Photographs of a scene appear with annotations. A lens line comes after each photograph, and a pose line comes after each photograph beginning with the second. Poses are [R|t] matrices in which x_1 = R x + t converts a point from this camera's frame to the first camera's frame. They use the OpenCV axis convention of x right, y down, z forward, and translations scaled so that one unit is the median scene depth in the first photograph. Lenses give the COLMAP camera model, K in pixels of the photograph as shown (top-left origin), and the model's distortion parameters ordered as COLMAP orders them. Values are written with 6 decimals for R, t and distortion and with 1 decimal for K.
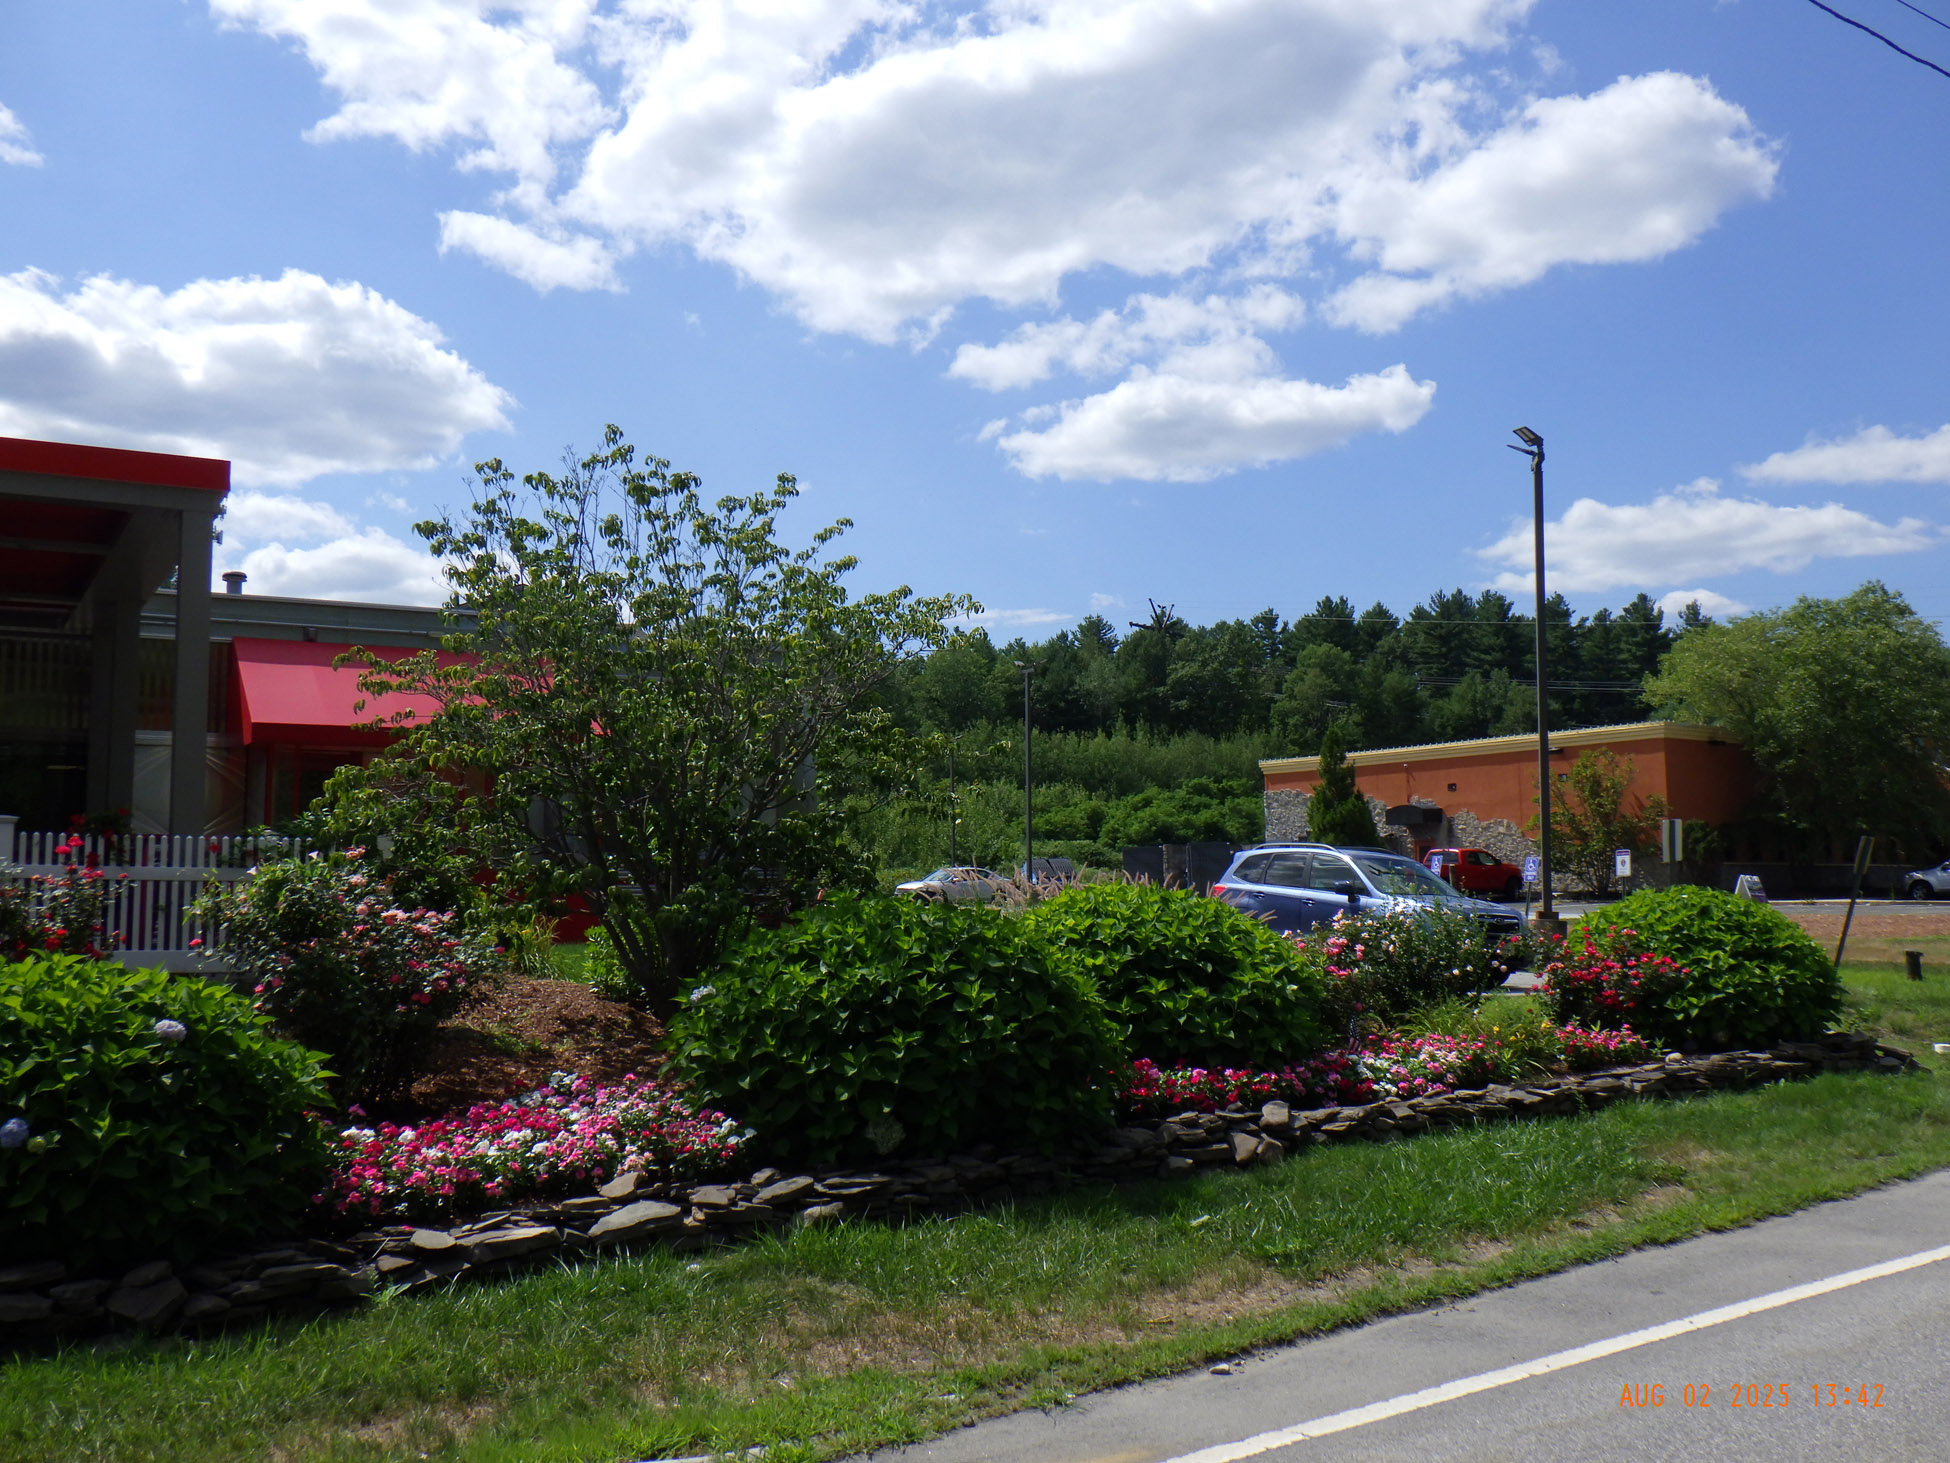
lens RADIAL K [[1922.8, 0, 980.2], [0, 1922.8, 735.1], [0, 0, 1]] dist [0.000701, 0.000000]
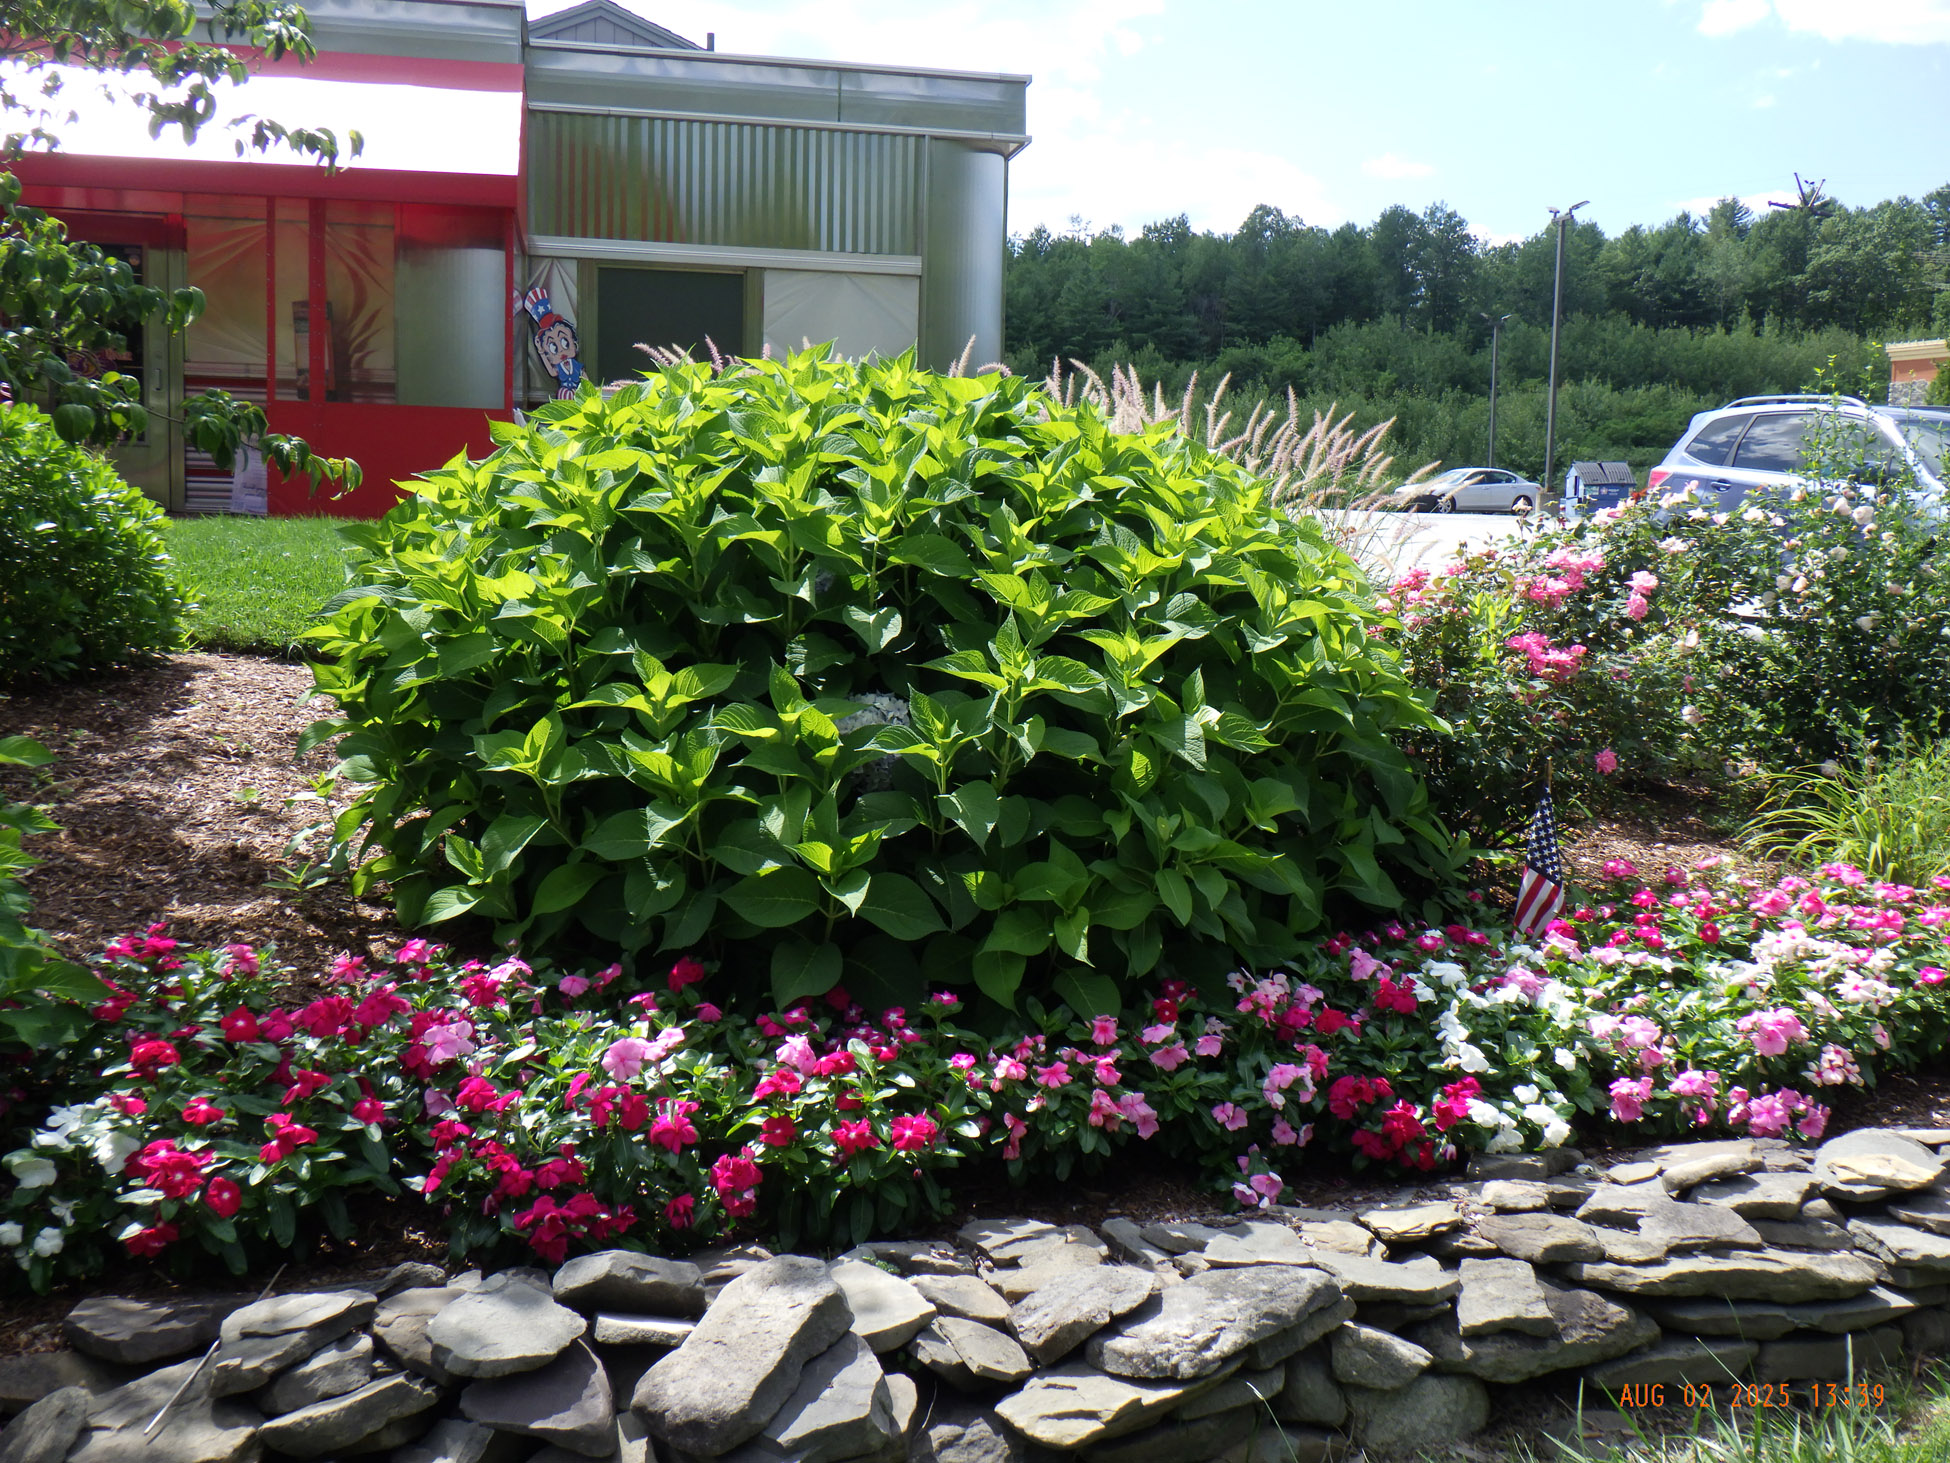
lens RADIAL K [[1922.8, 0, 971.9], [0, 1922.8, 717.4], [0, 0, 1]] dist [0.000701, 0.000000]
pose [[0.952635, 0.058838, -0.298369, 0.045710], [-0.000031, 0.981124, 0.193378, 0.016942], [0.304115, -0.184209, 0.934655, 0.158517]]
